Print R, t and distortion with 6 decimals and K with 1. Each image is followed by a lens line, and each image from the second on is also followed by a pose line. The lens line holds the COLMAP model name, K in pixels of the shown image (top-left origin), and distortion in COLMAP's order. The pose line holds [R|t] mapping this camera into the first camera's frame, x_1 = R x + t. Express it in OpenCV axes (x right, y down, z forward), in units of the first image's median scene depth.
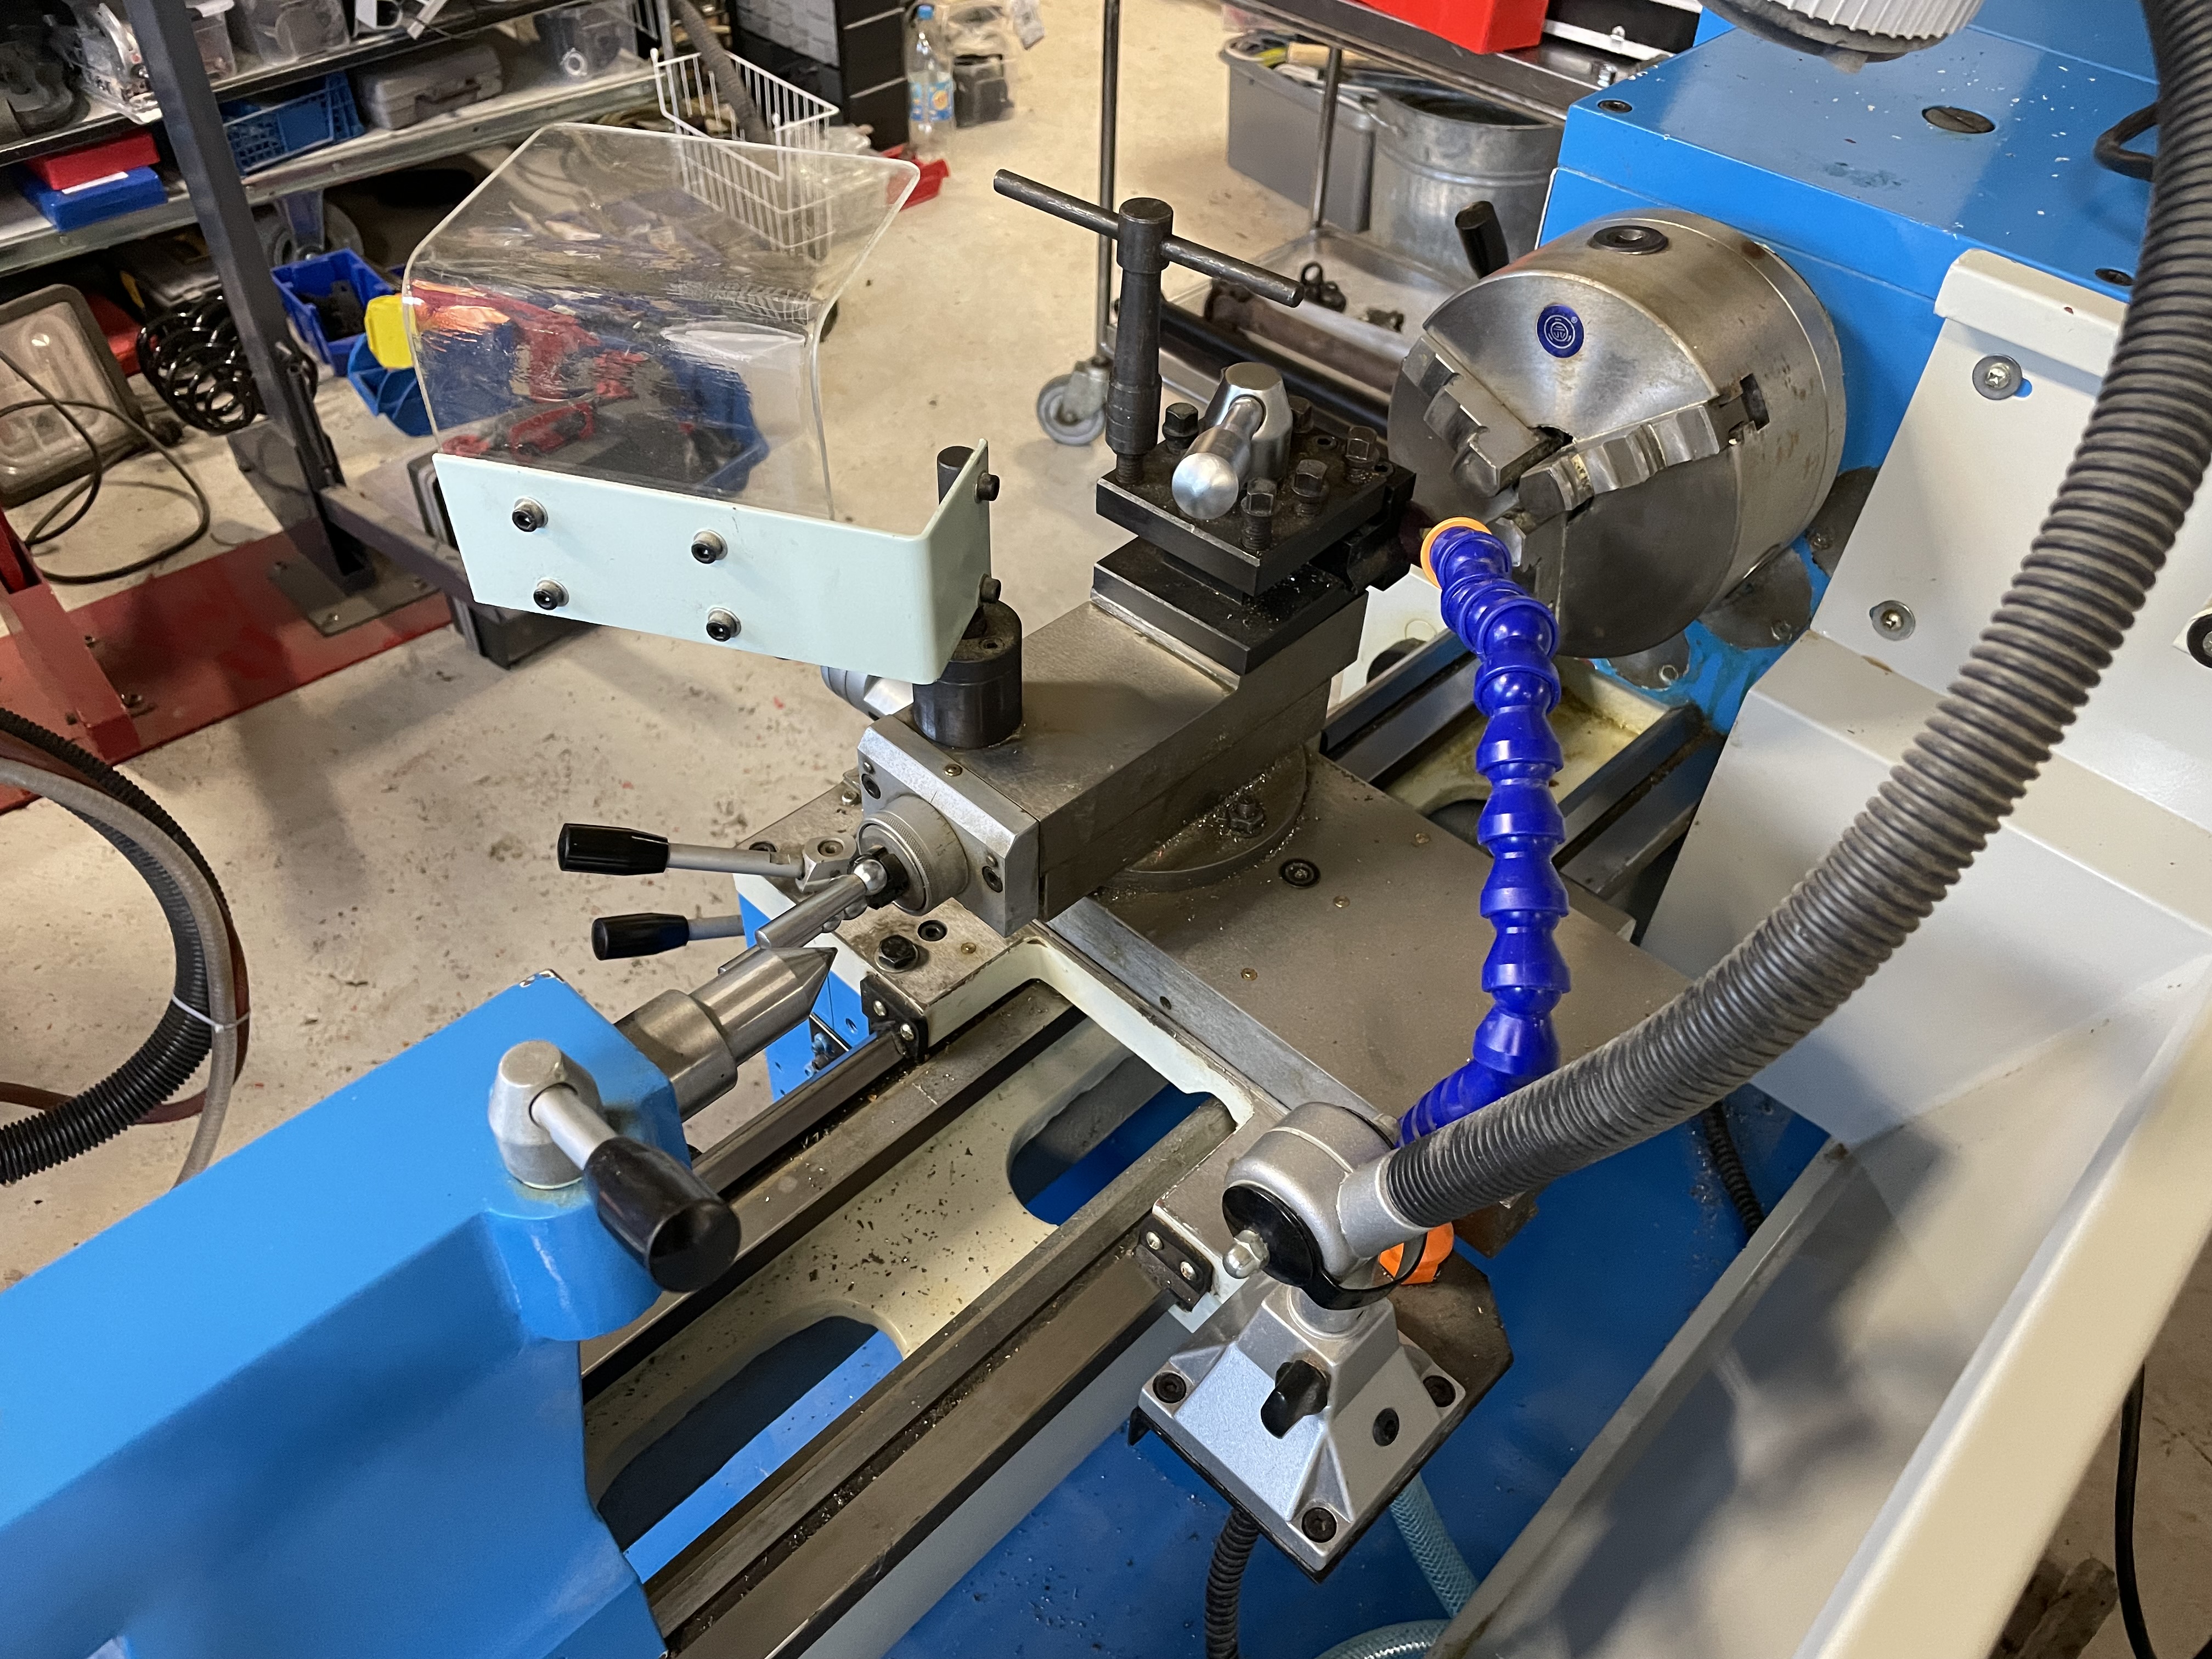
lens RADIAL K [[1664.9, 0, 1105.7], [0, 1664.9, 851.6], [0, 0, 1]] dist [0.064533, -0.088669]
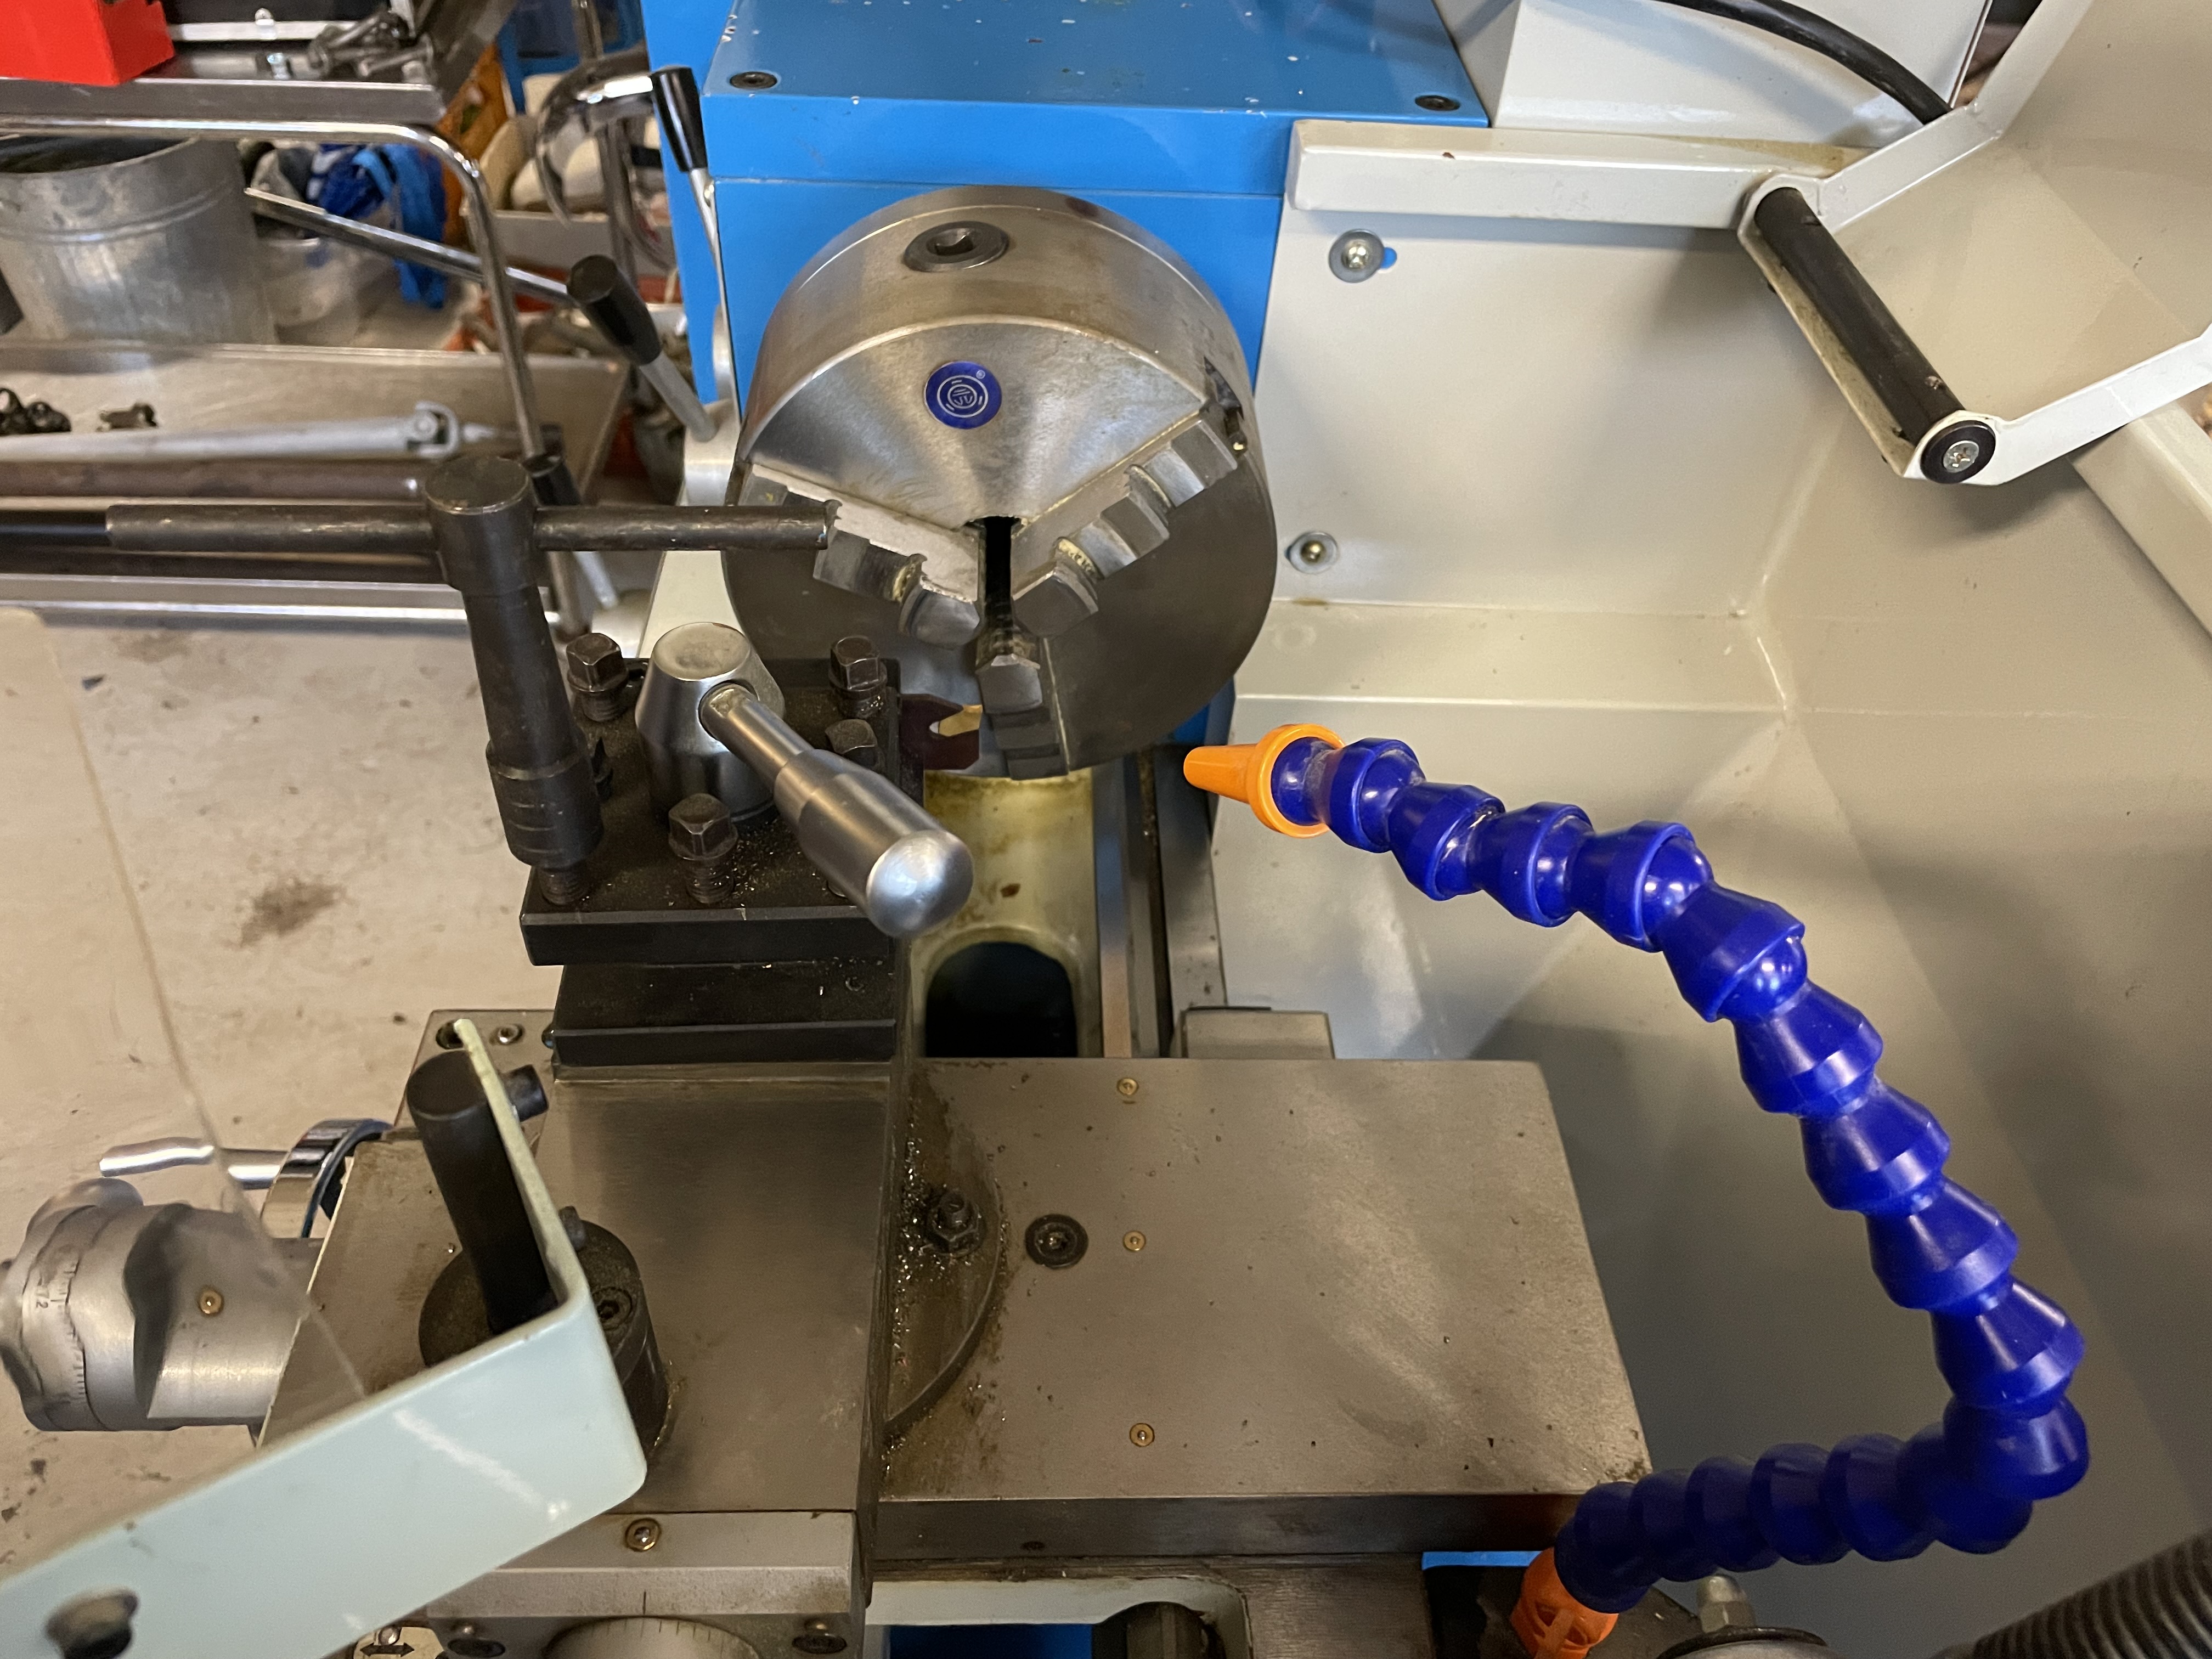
lens RADIAL K [[1665.7, 0, 1119.5], [0, 1665.7, 809.4], [0, 0, 1]] dist [0.082338, -0.124299]
pose [[0.683724, -0.497312, 0.534044, -0.034049], [0.490758, 0.854973, 0.167862, -0.059432], [-0.540073, 0.147315, 0.828625, 0.099015]]
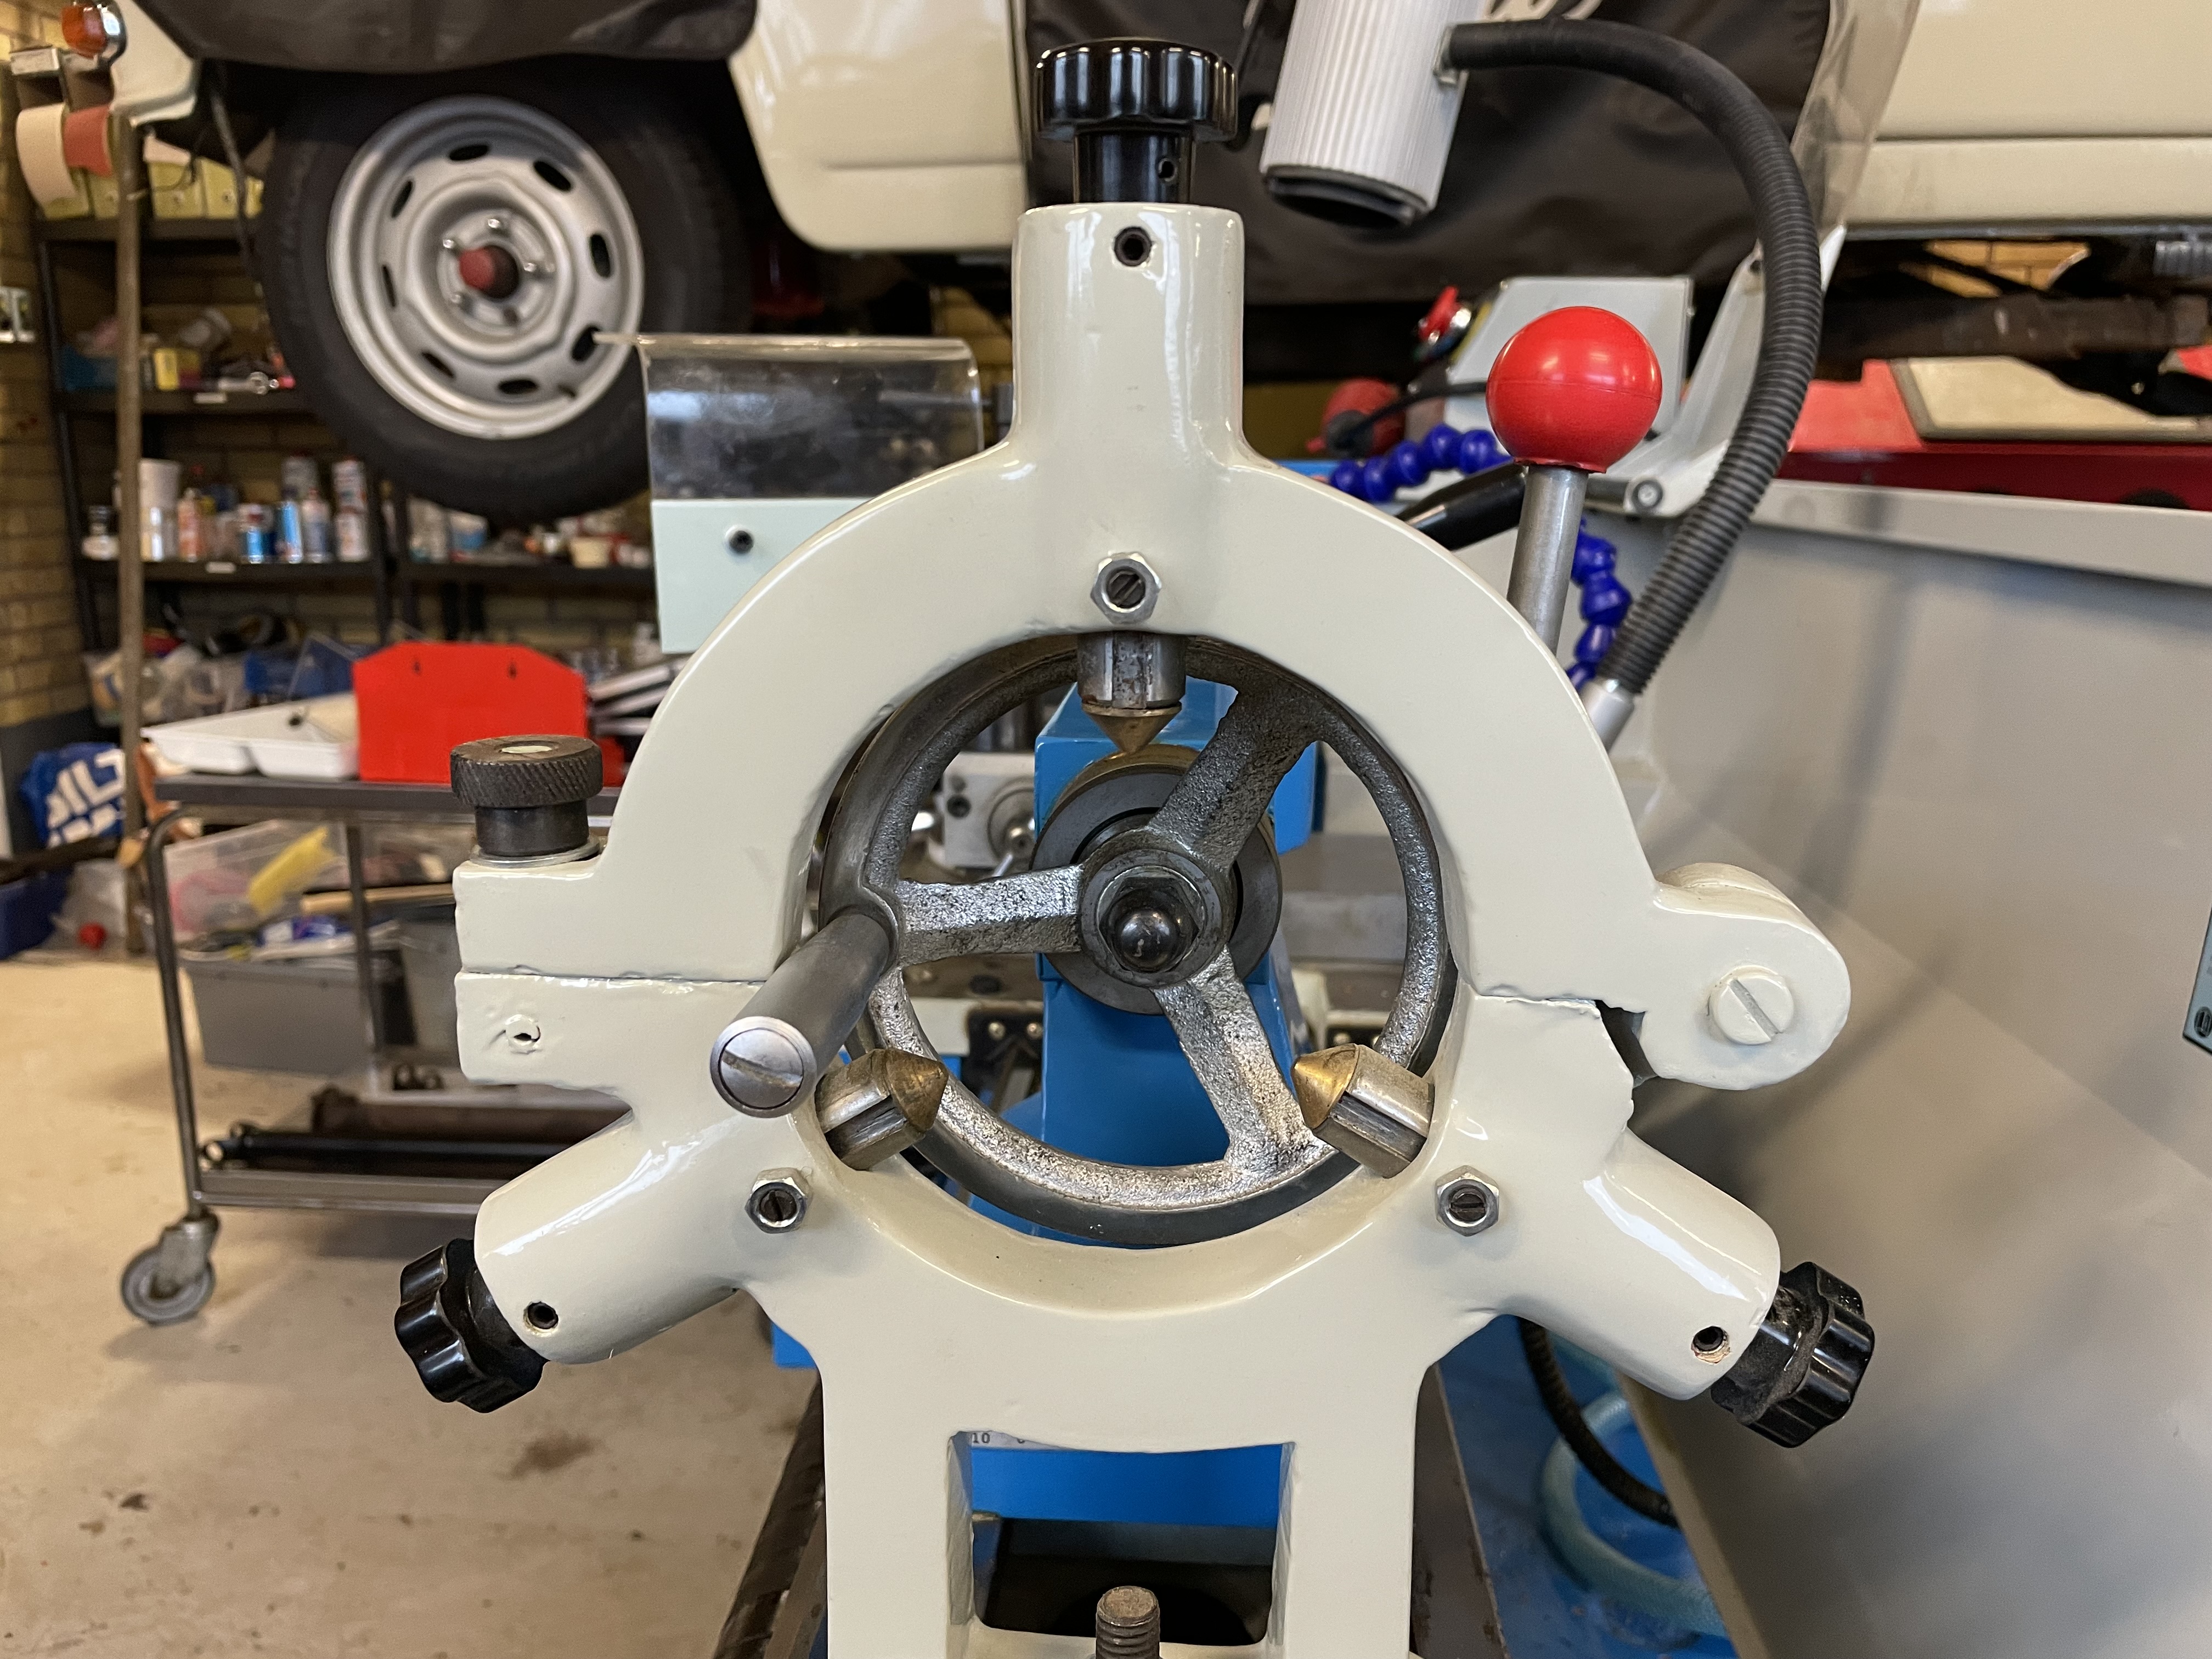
lens RADIAL K [[1687.8, 0, 1105.3], [0, 1687.8, 845.6], [0, 0, 1]] dist [0.086414, -0.140308]
pose [[0.753543, -0.159647, 0.637719, -0.190083], [0.472087, 0.806505, -0.355927, 0.104188], [-0.457501, 0.569265, 0.683103, 0.039146]]
